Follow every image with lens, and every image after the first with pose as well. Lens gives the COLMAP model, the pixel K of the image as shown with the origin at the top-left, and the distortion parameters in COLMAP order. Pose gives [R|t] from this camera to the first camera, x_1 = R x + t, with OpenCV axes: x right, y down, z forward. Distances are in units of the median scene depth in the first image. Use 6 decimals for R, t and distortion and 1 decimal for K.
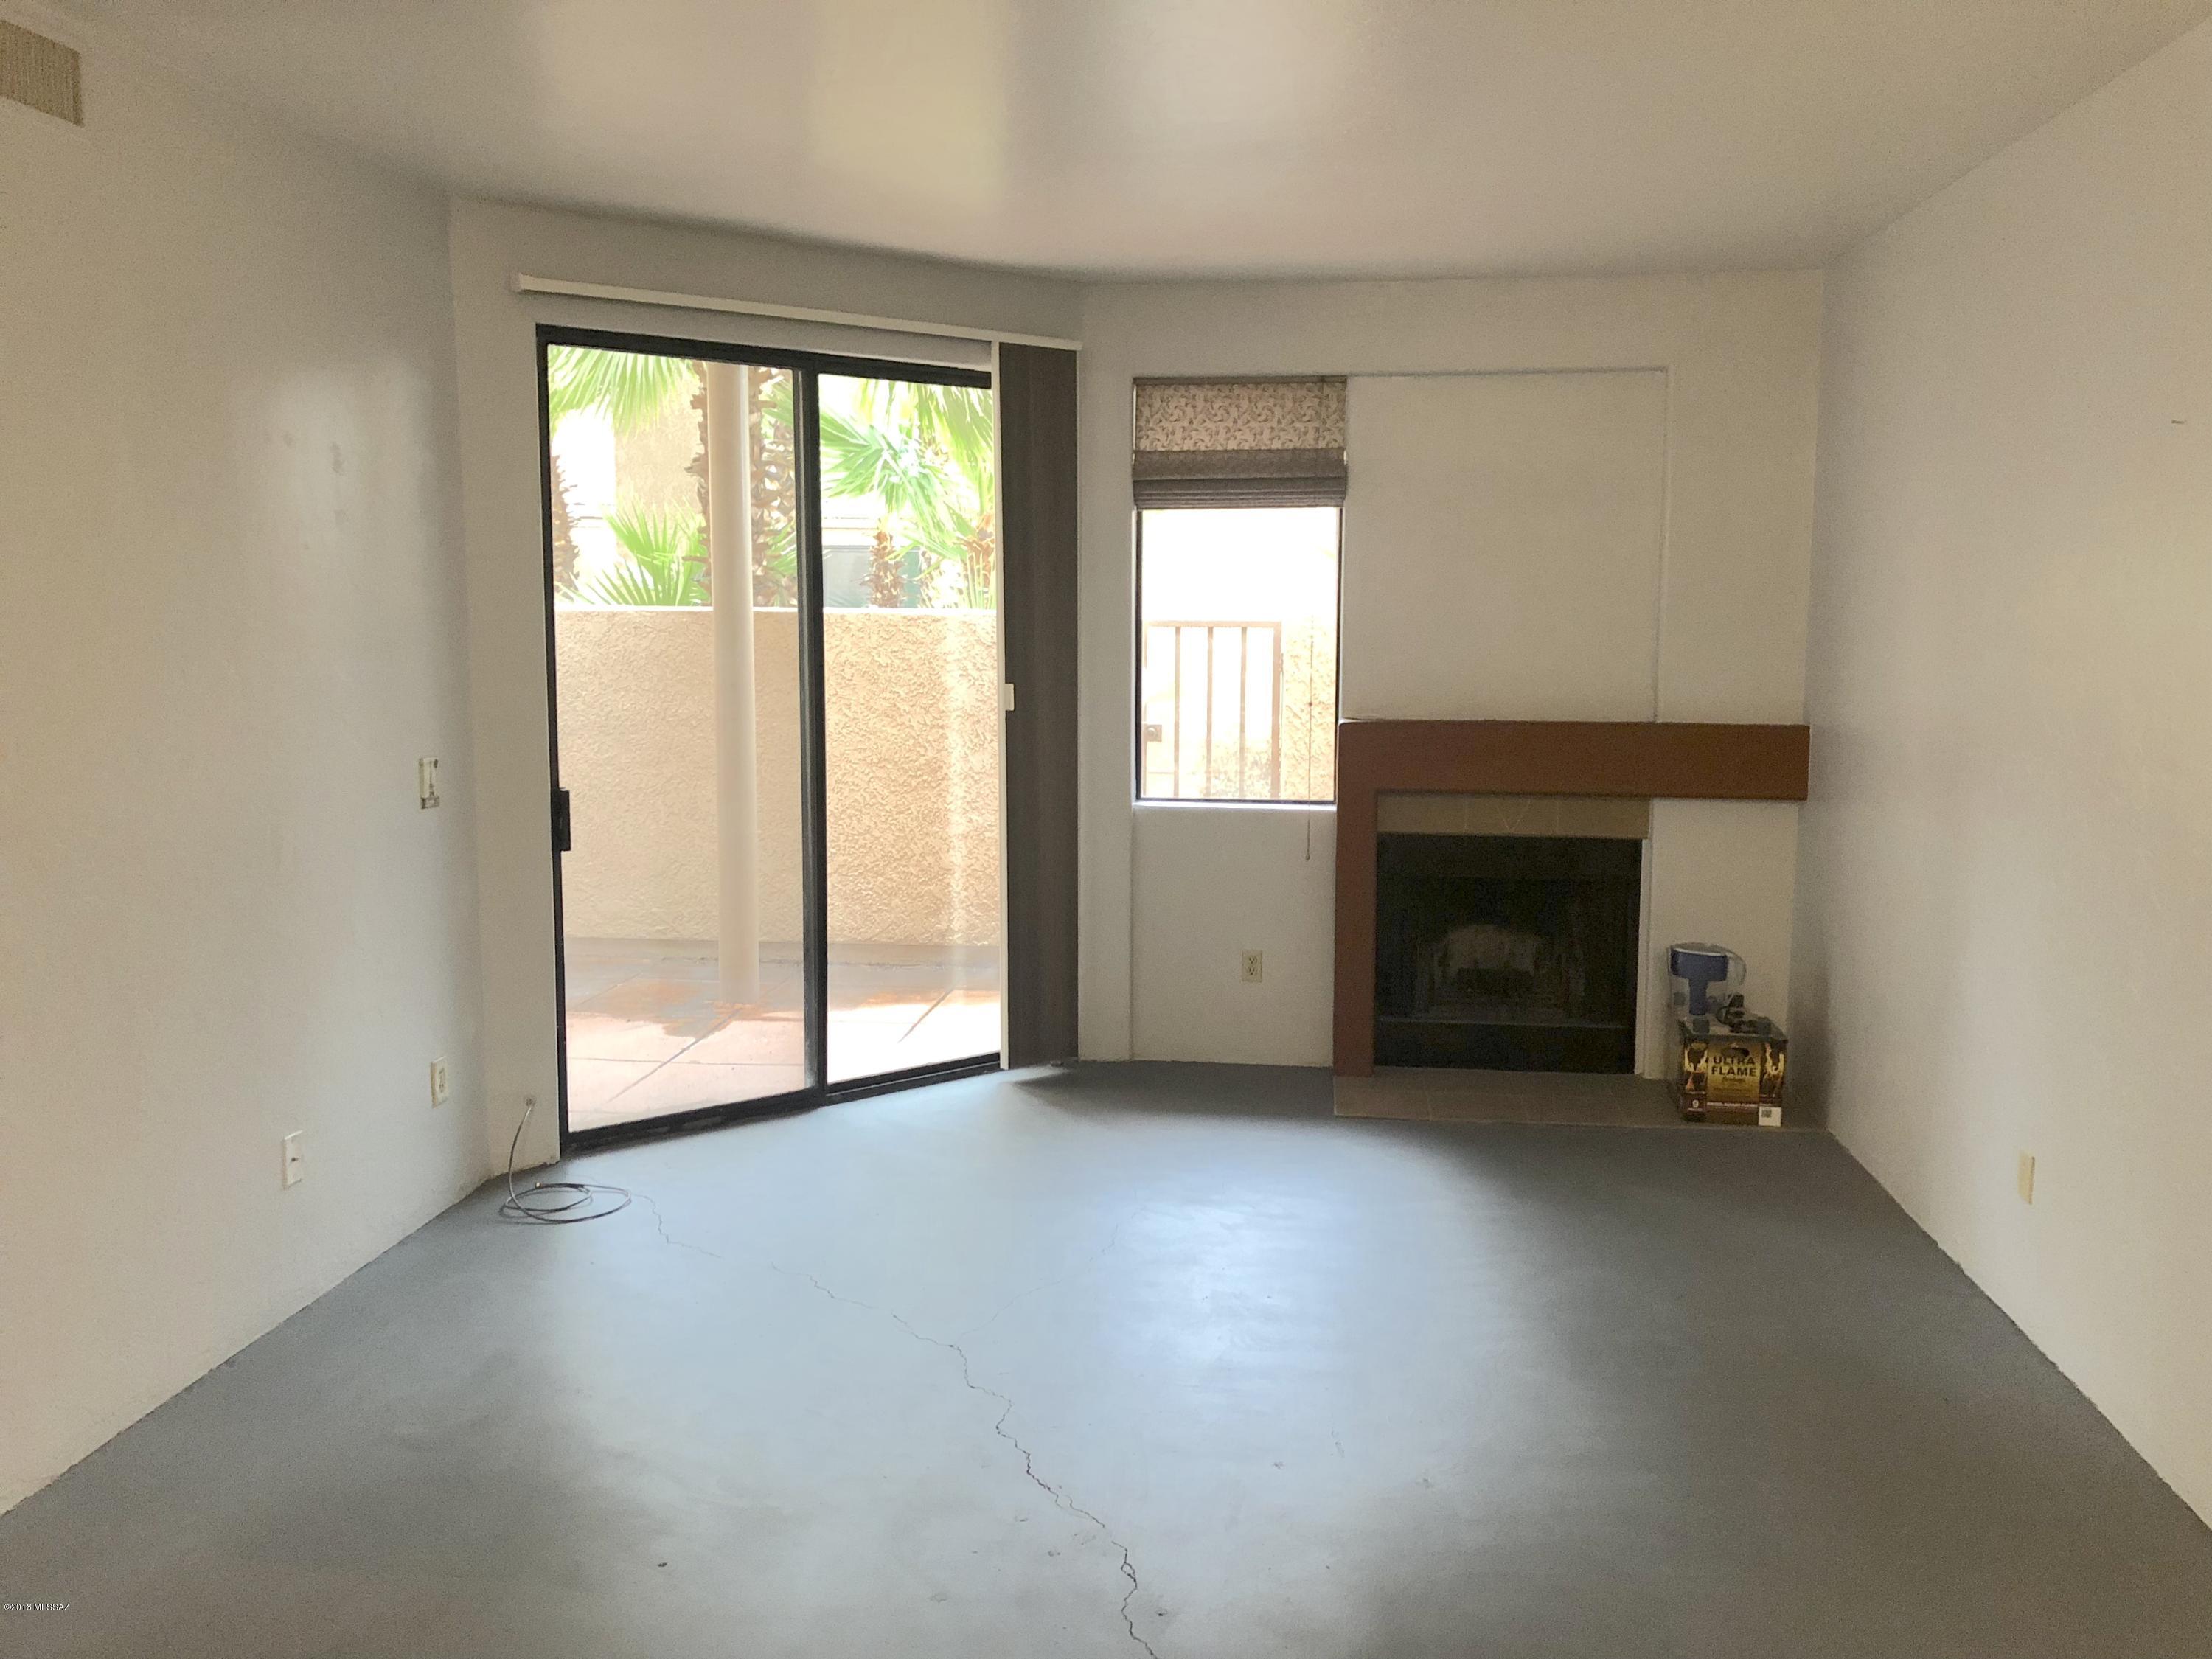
lens RADIAL K [[1769.1, 0, 1106.0], [0, 1769.1, 829.5], [0, 0, 1]] dist [0.011523, -0.002518]
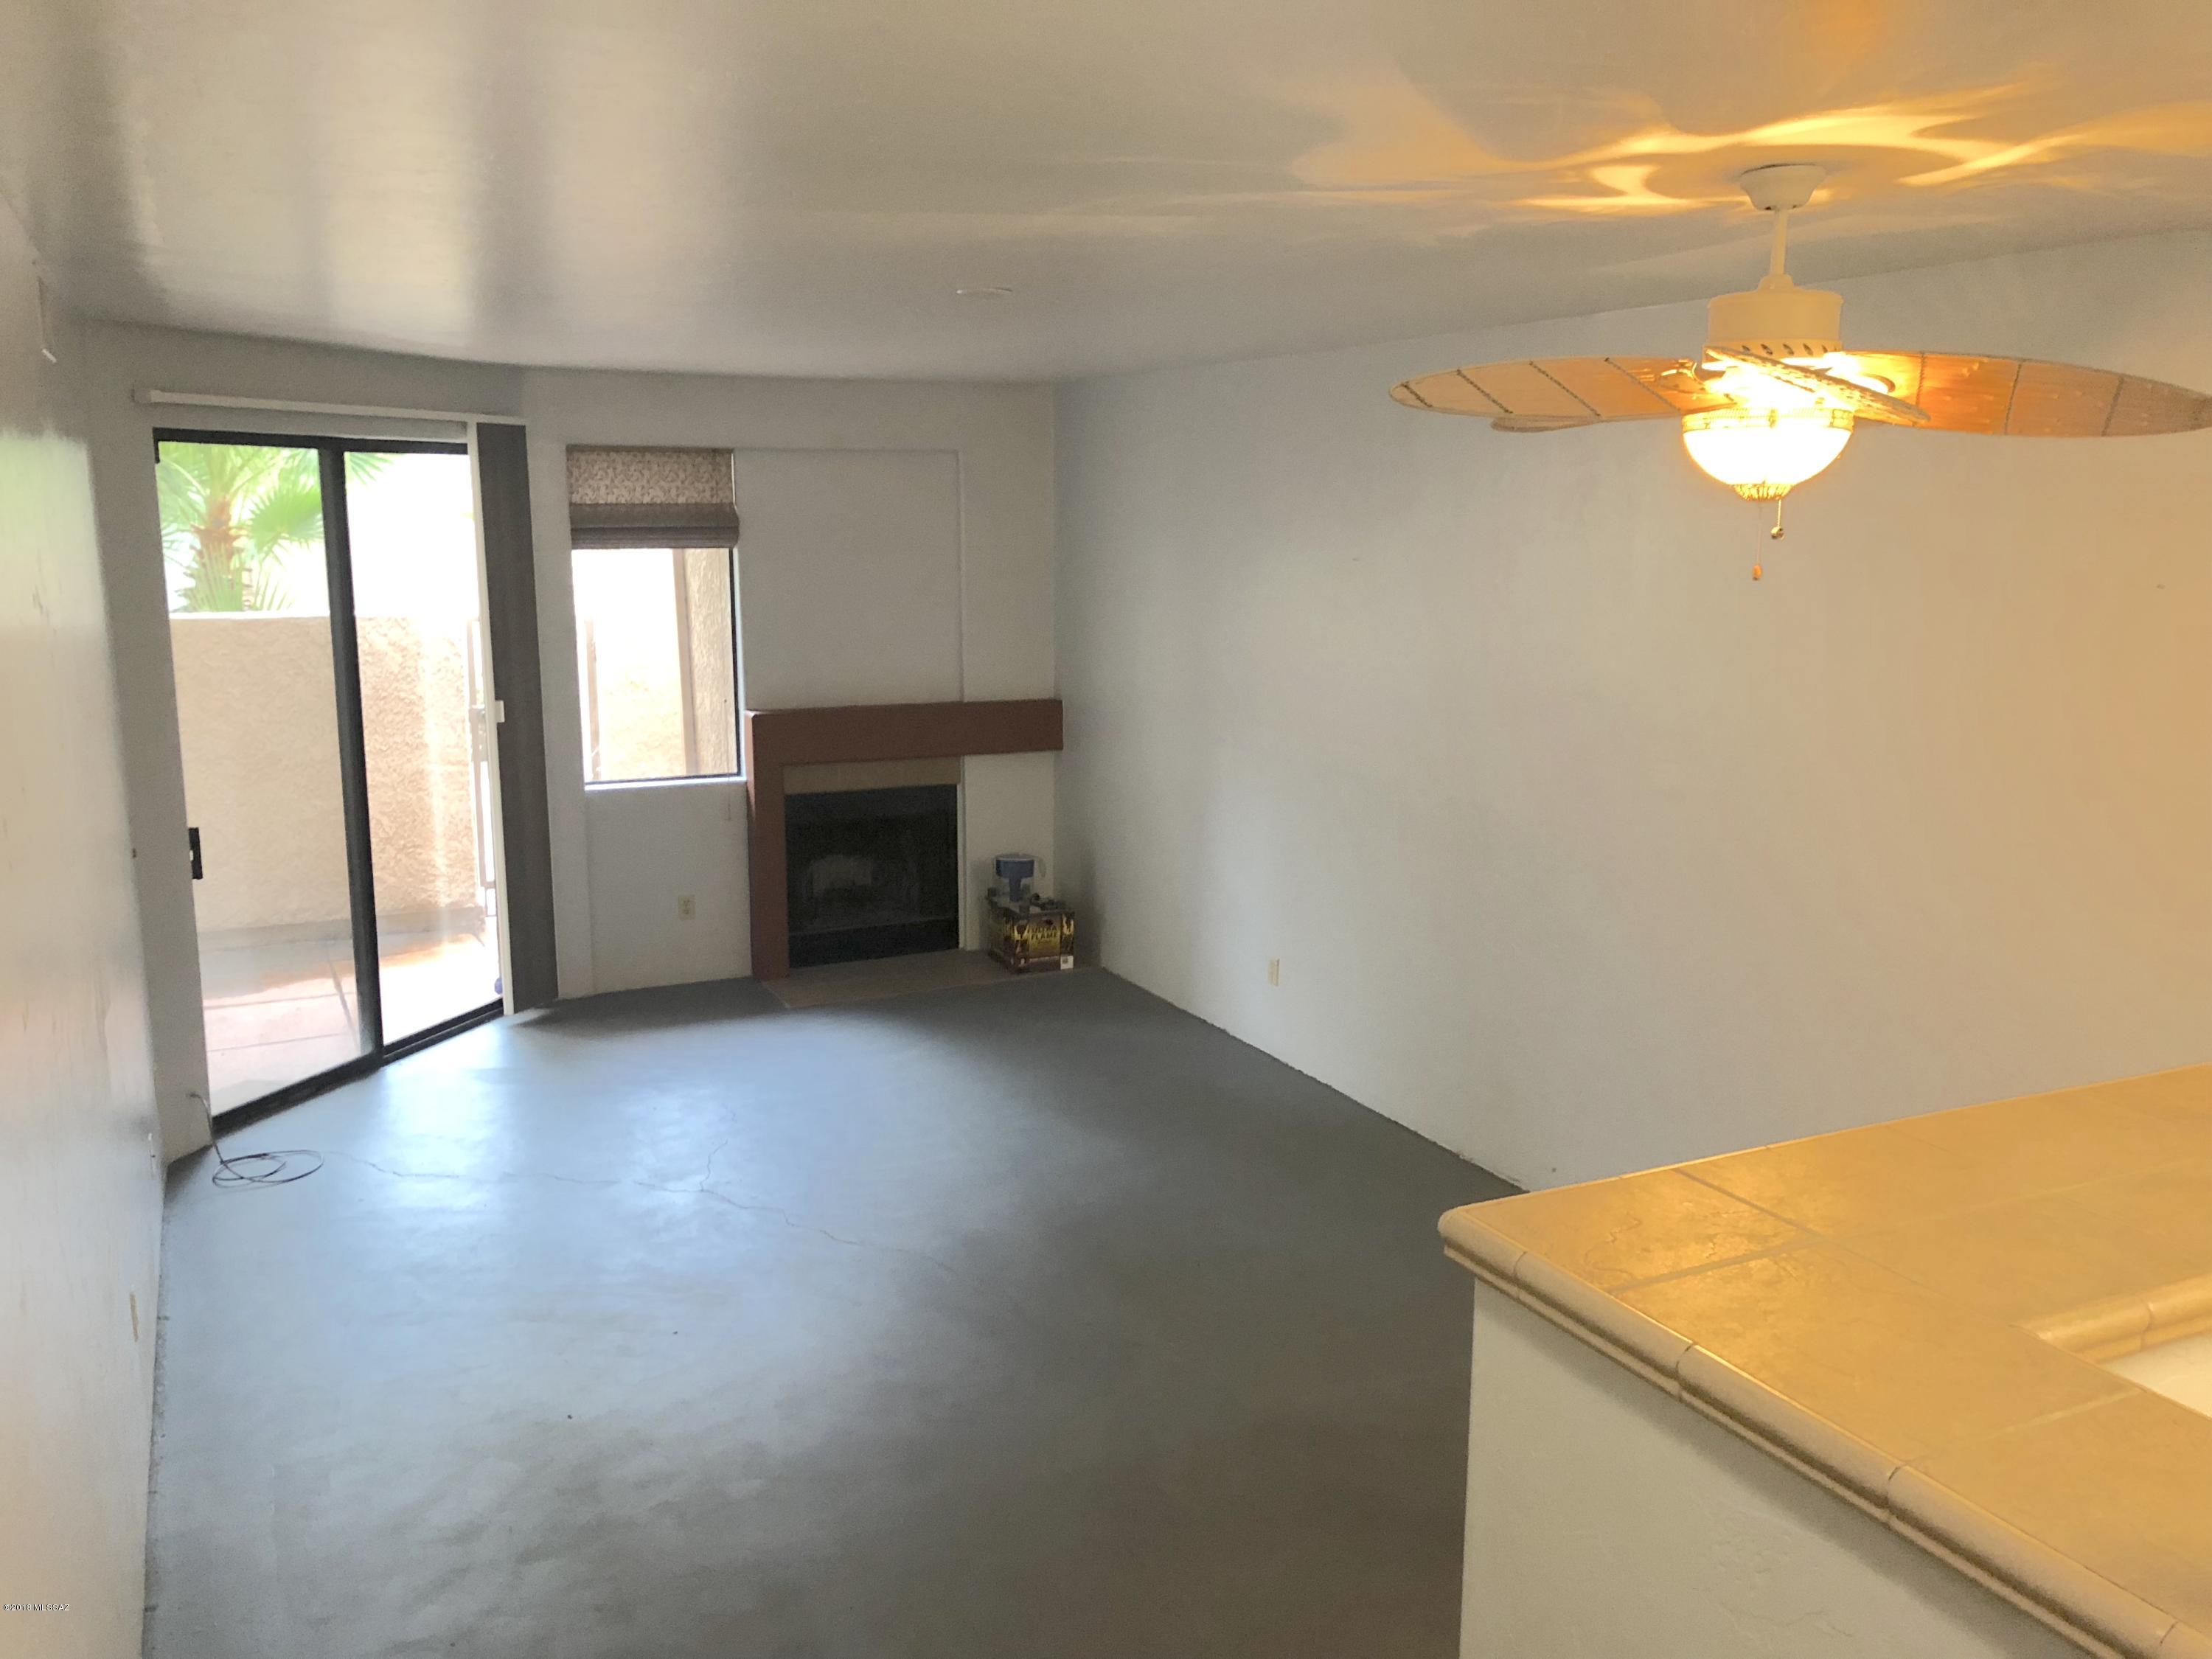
lens RADIAL K [[1769.1, 0, 1106.0], [0, 1769.1, 829.5], [0, 0, 1]] dist [0.011523, -0.002518]
pose [[0.832489, -0.098469, 0.545221, -0.373467], [0.067173, 0.994759, 0.077092, -0.058903], [-0.549955, -0.027554, 0.834740, -0.247348]]
